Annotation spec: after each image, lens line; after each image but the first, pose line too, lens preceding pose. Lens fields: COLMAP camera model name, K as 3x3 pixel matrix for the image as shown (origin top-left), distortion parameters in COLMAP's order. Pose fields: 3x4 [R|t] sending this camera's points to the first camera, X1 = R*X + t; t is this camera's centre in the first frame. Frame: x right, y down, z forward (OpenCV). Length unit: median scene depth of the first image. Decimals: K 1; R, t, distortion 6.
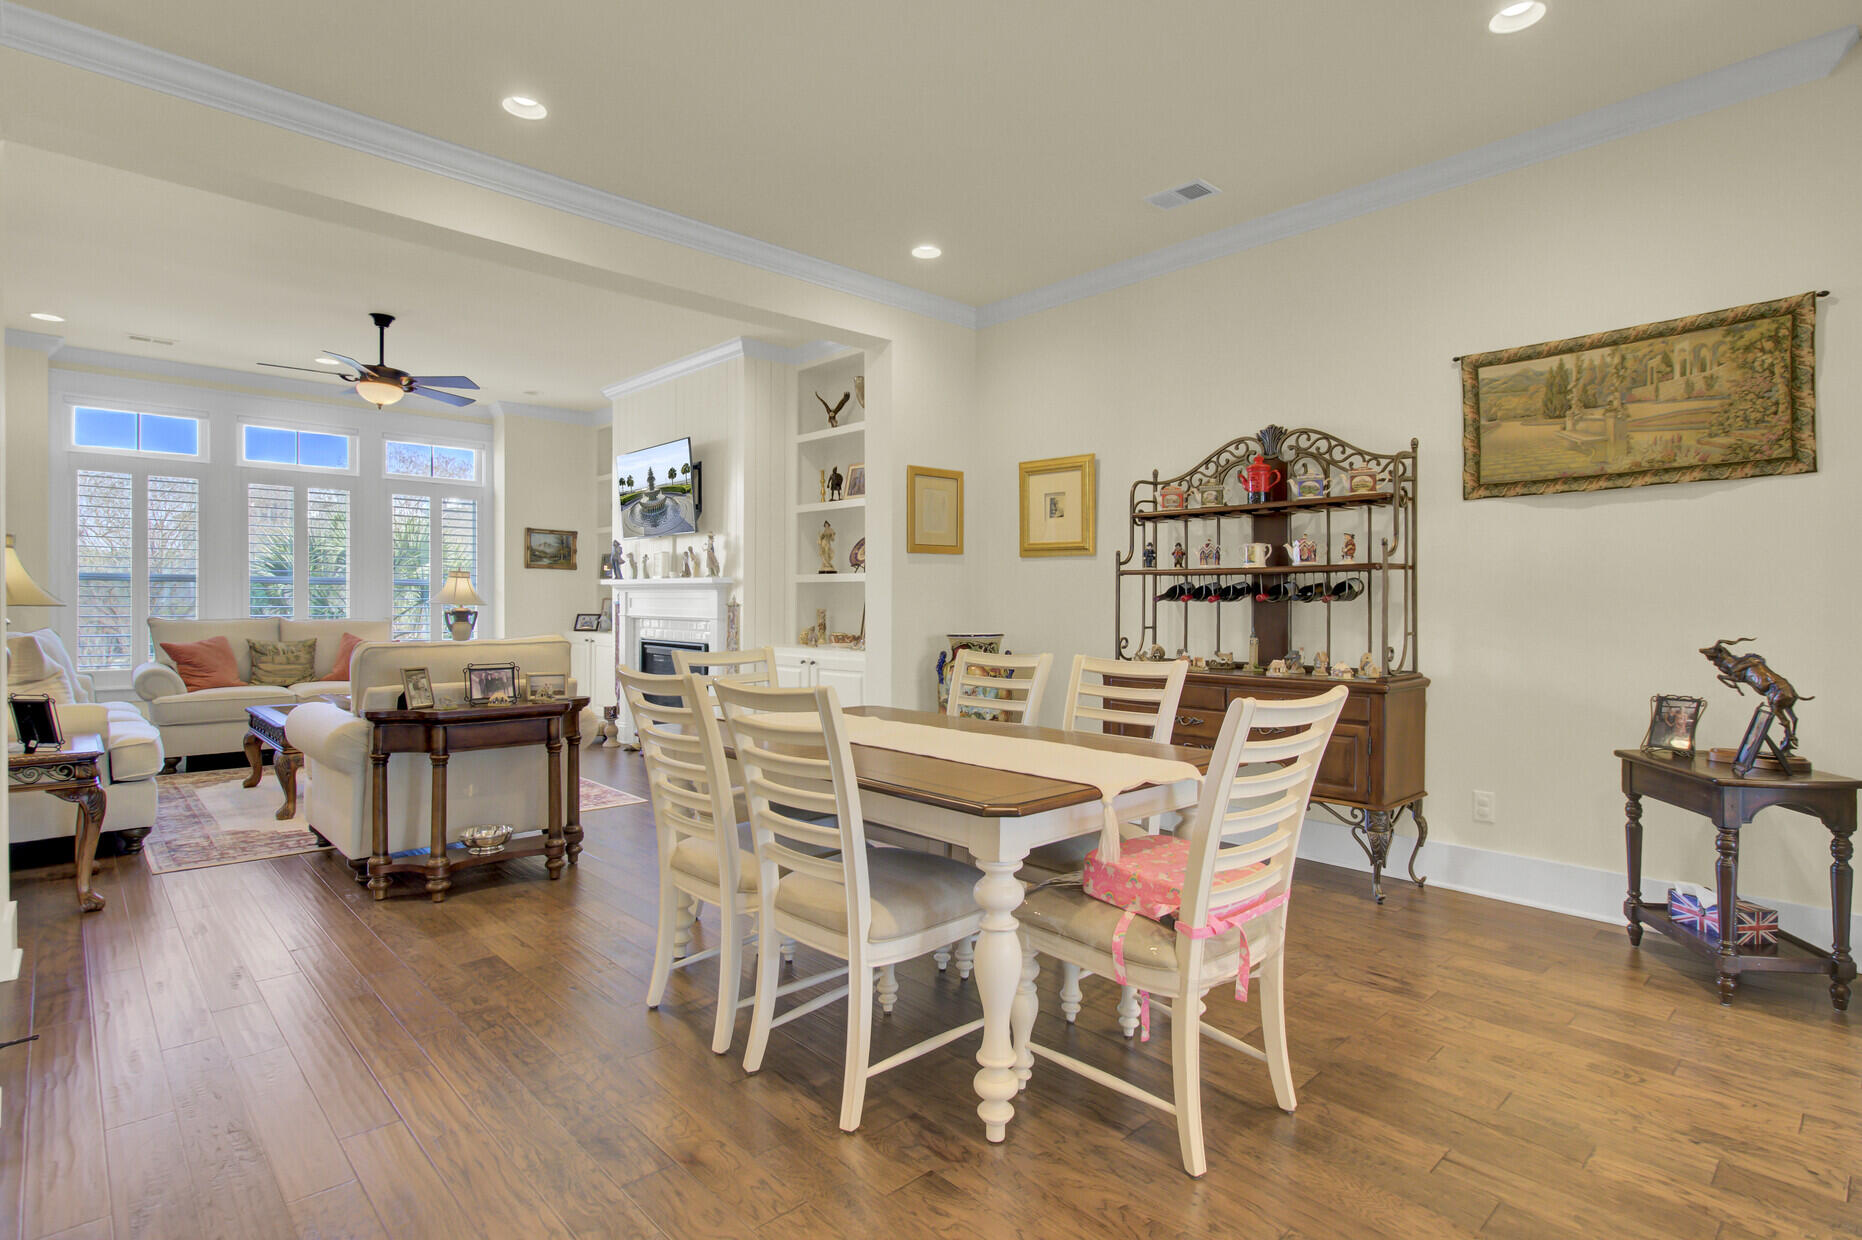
lens RADIAL K [[943.3, 0, 931.0], [0, 943.3, 620.0], [0, 0, 1]] dist [-0.005488, 0.009736]
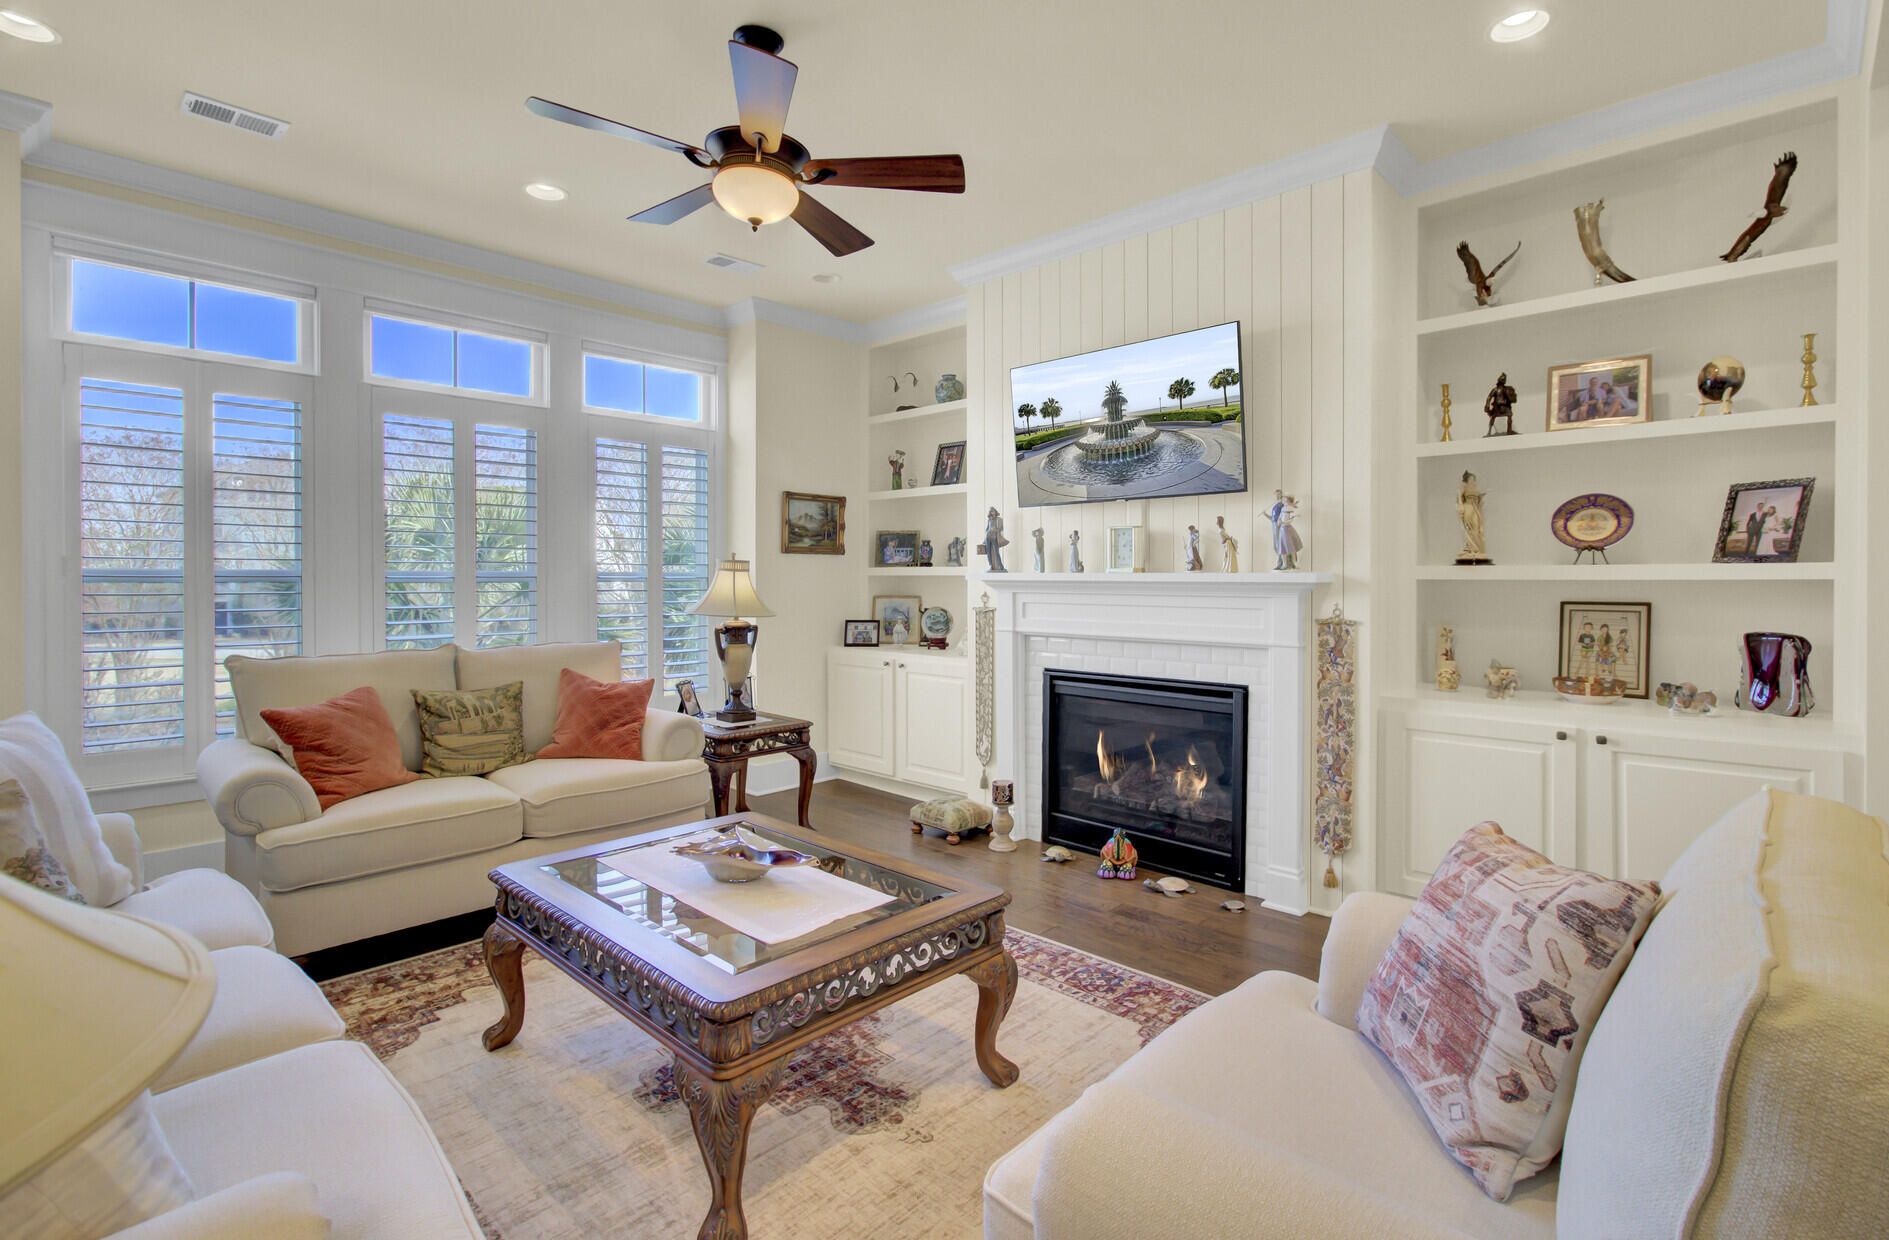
lens RADIAL K [[893.6, 0, 936.8], [0, 893.6, 582.1], [0, 0, 1]] dist [-0.015084, 0.024896]
pose [[0.998820, -0.006169, 0.048163, -0.456813], [0.006784, 0.999898, -0.012606, -0.033727], [-0.048080, 0.012918, 0.998760, 0.482084]]
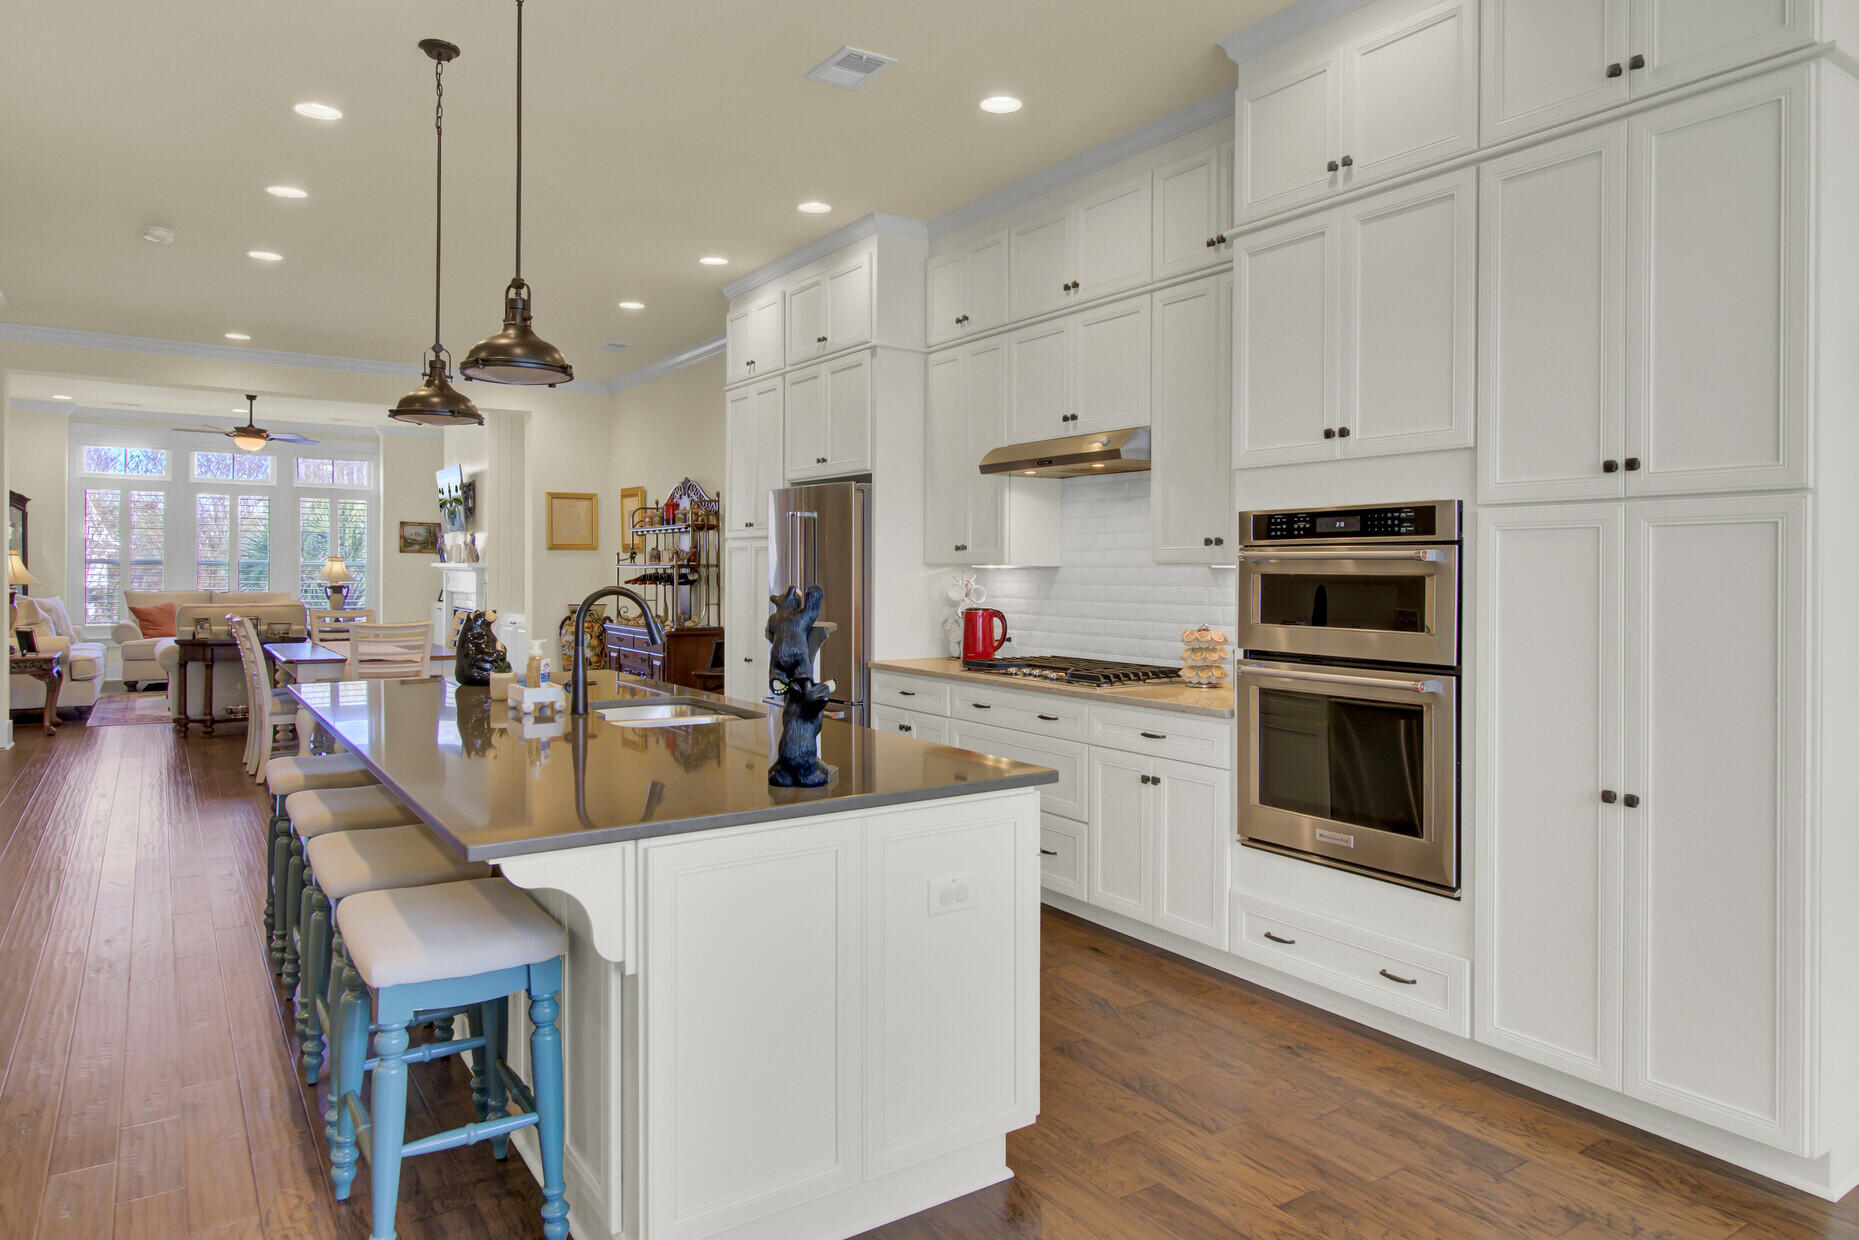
lens RADIAL K [[1168.4, 0, 929.0], [0, 1168.4, 590.1], [0, 0, 1]] dist [0.005239, 0.000975]
pose [[0.986376, 0.005146, -0.164429, 0.717855], [-0.005635, 0.999981, -0.002506, -0.004238], [0.164413, 0.003398, 0.986386, -0.607632]]
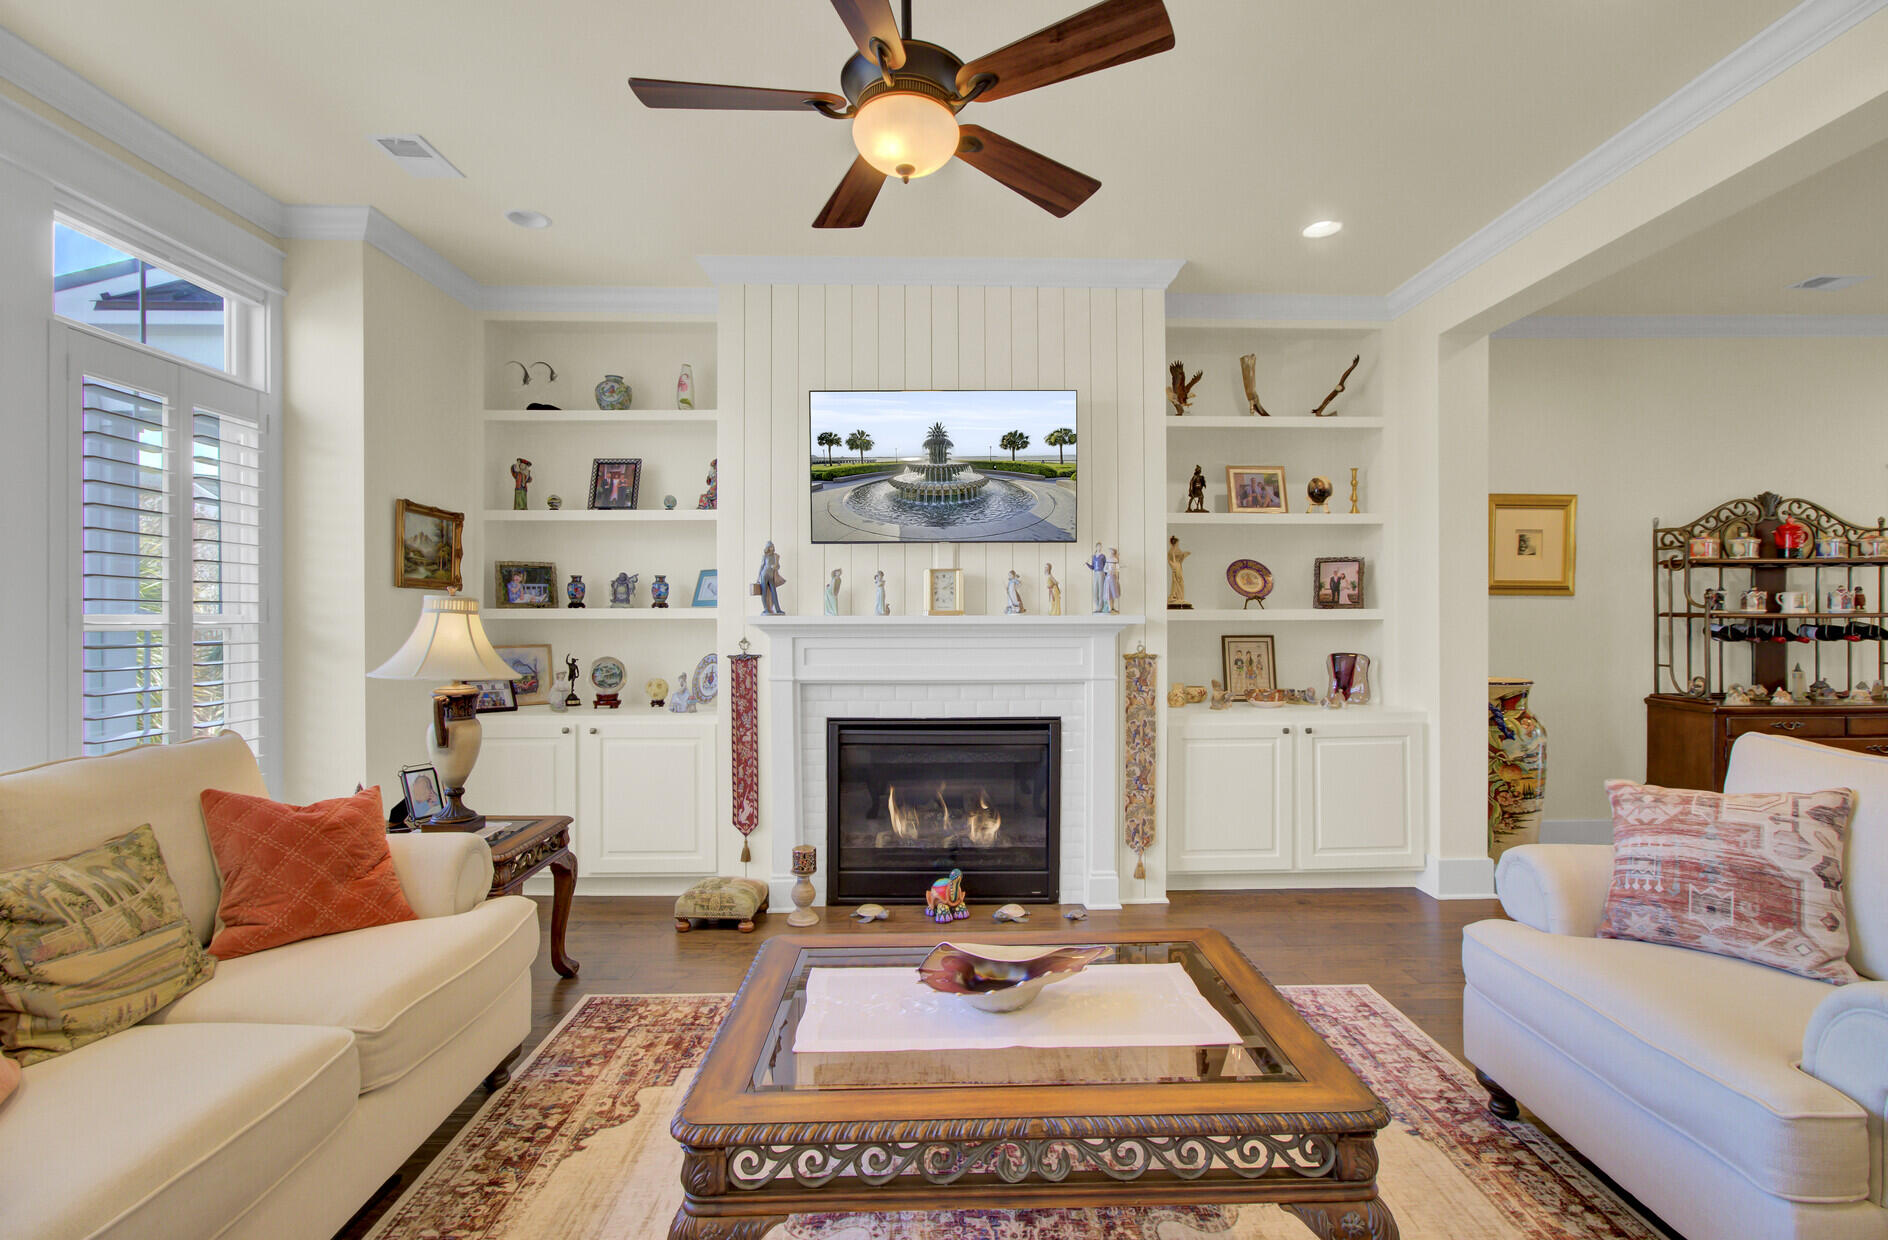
lens RADIAL K [[866.8, 0, 944.0], [0, 866.8, 620.0], [0, 0, 1]] dist [-0.015187, 0.000429]
pose [[0.671943, -0.009896, 0.740536, -0.727520], [0.021569, 0.999748, -0.006211, -0.039669], [-0.740288, 0.020146, 0.671988, 0.676137]]
